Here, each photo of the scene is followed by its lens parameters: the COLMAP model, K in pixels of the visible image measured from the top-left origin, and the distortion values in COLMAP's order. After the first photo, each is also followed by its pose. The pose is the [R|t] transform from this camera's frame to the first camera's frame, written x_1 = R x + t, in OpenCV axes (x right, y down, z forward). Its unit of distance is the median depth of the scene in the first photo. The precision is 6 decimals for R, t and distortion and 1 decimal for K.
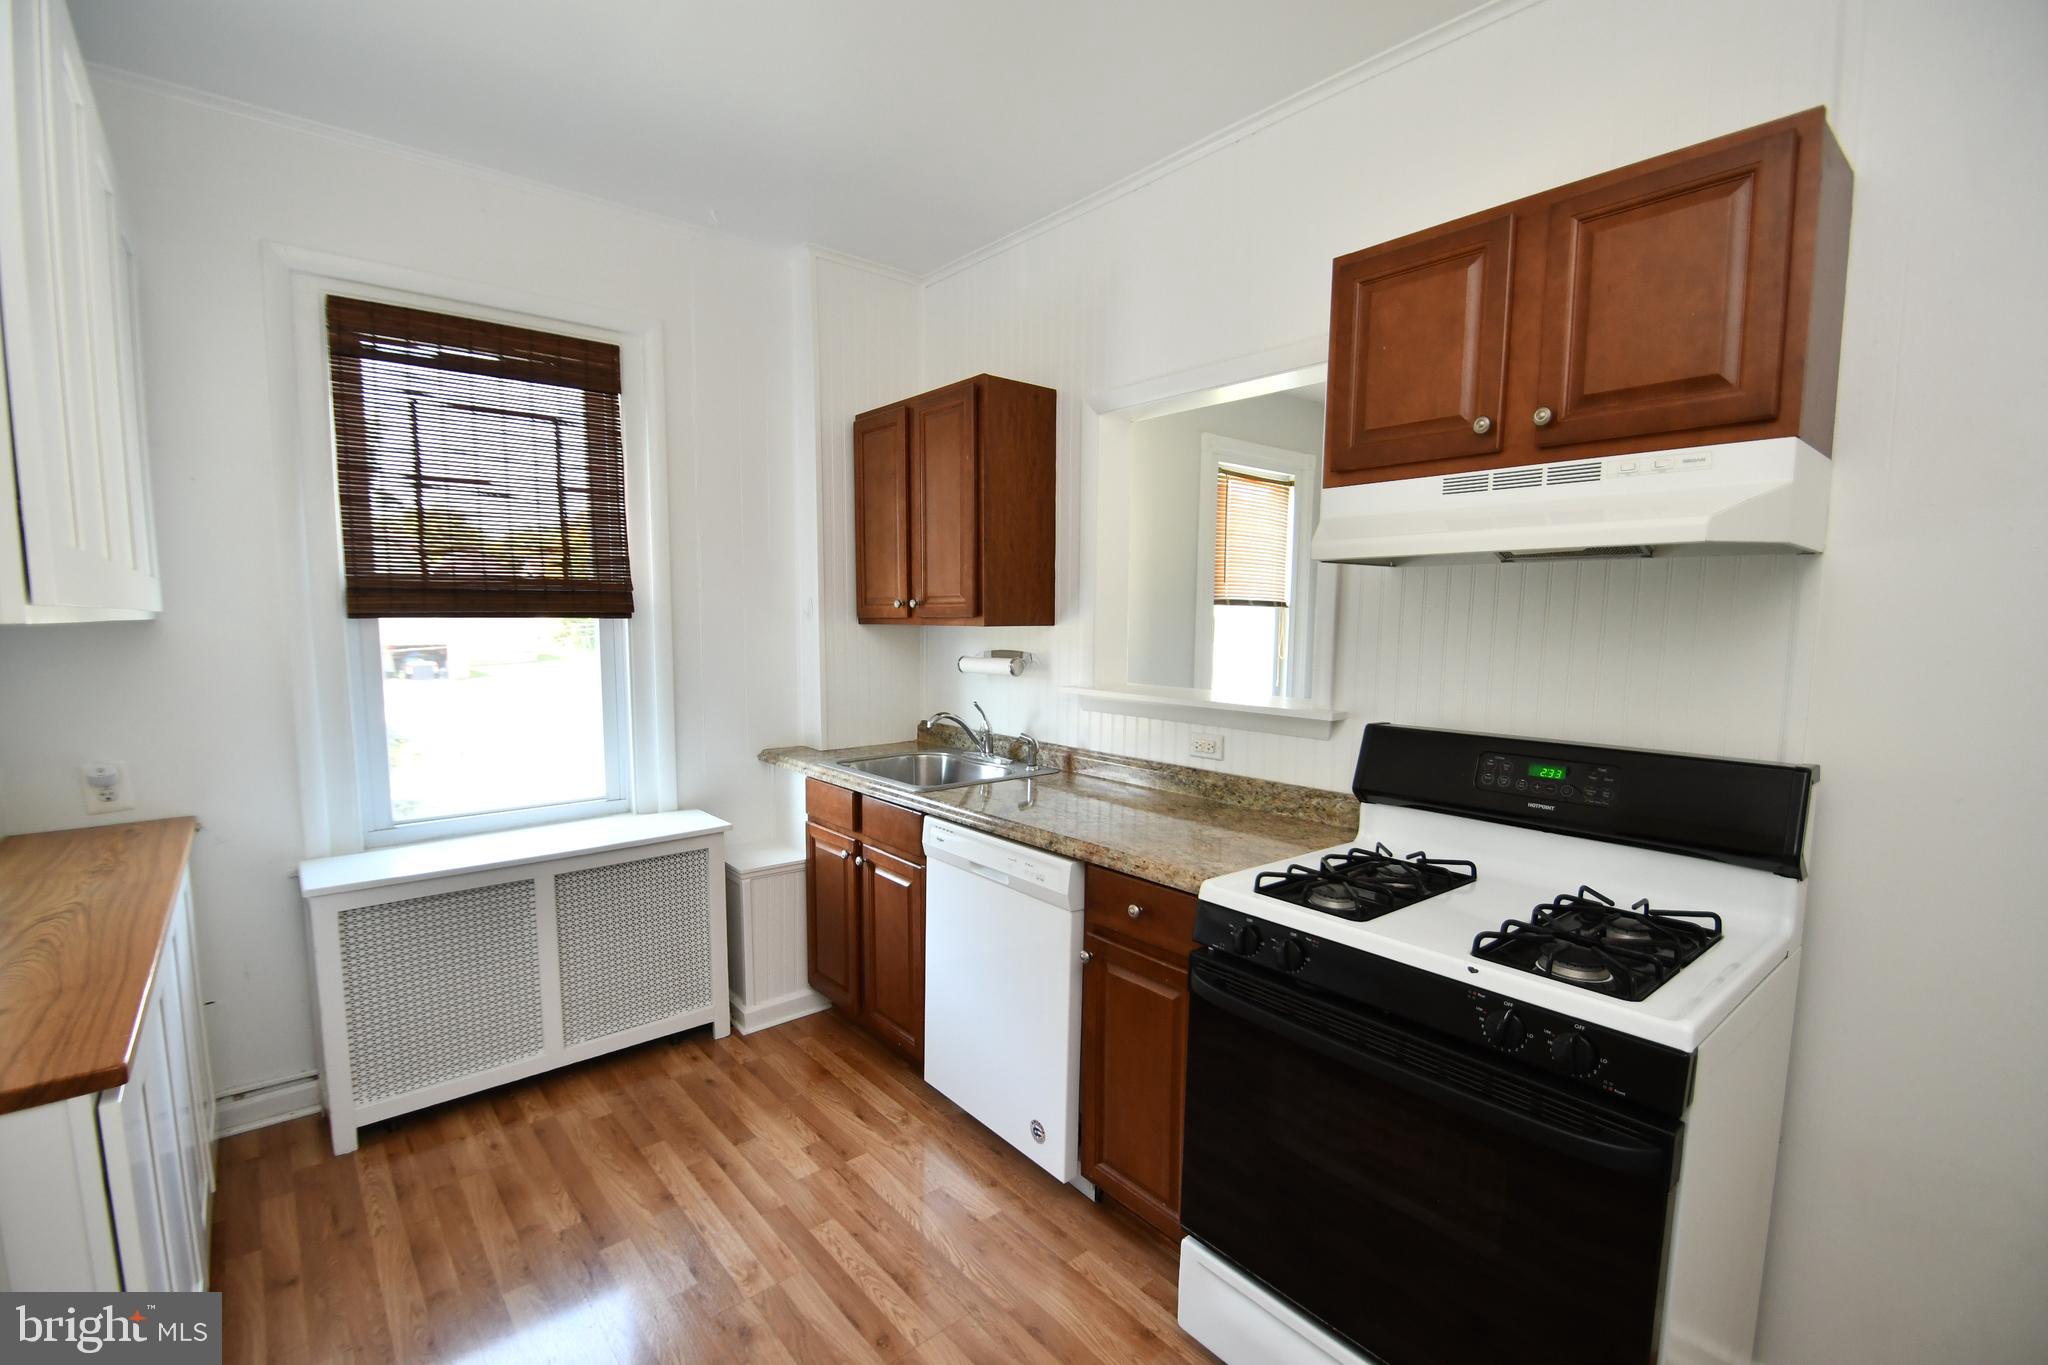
lens RADIAL K [[891.6, 0, 1008.5], [0, 891.6, 700.5], [0, 0, 1]] dist [-0.015503, -0.002533]
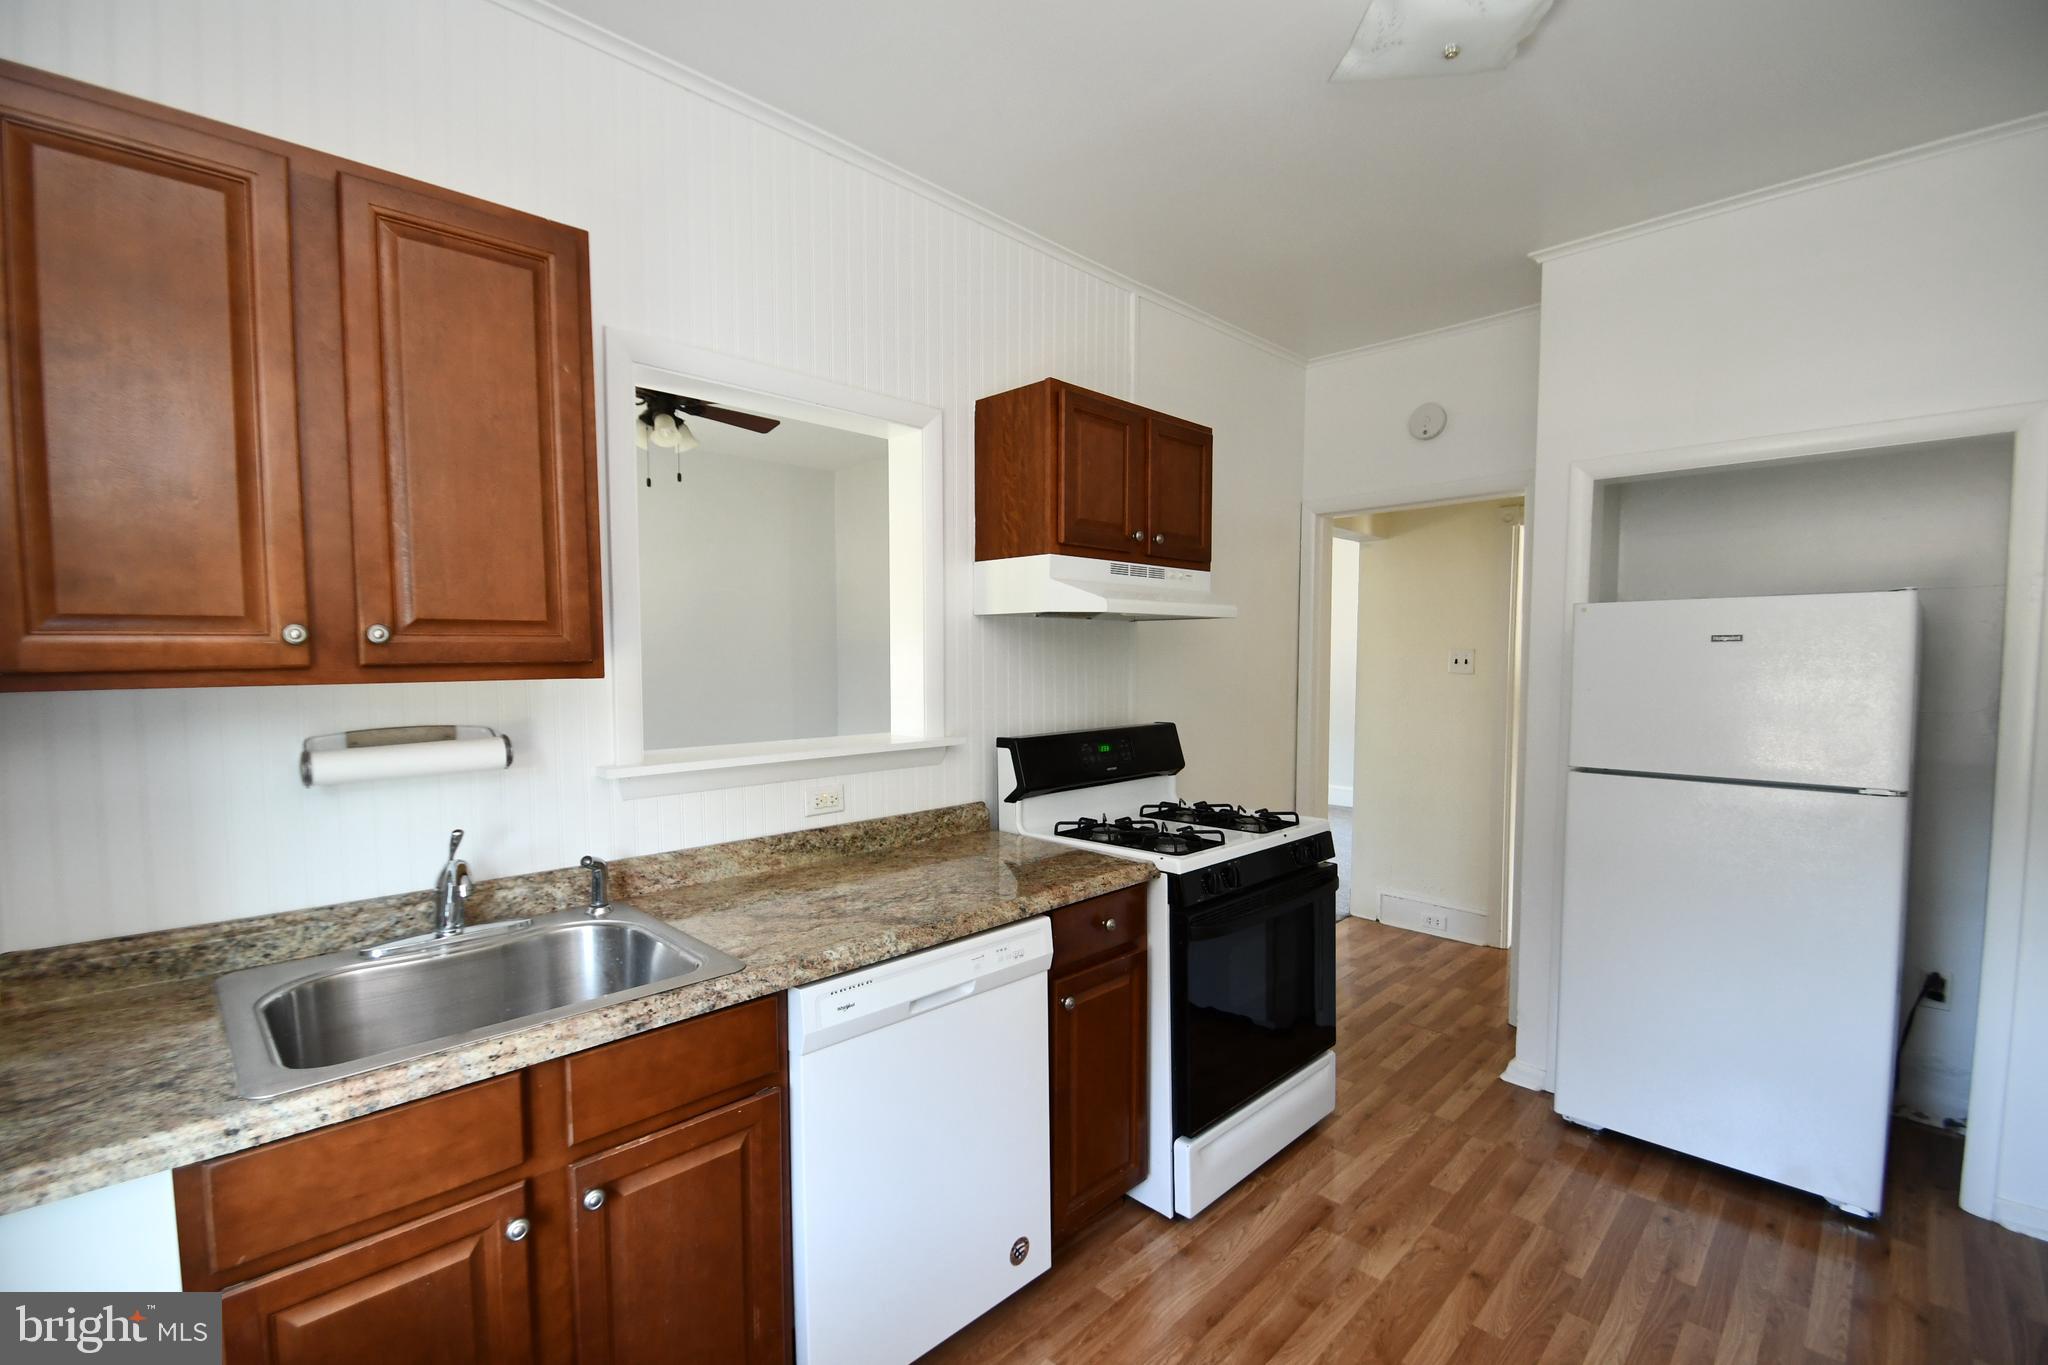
lens RADIAL K [[891.6, 0, 1020.9], [0, 891.6, 698.6], [0, 0, 1]] dist [-0.015503, -0.002533]
pose [[-0.098158, -0.053165, 0.993750, -0.700852], [0.098754, 0.993123, 0.062886, -0.089389], [-0.990259, 0.104309, -0.092233, 0.903032]]
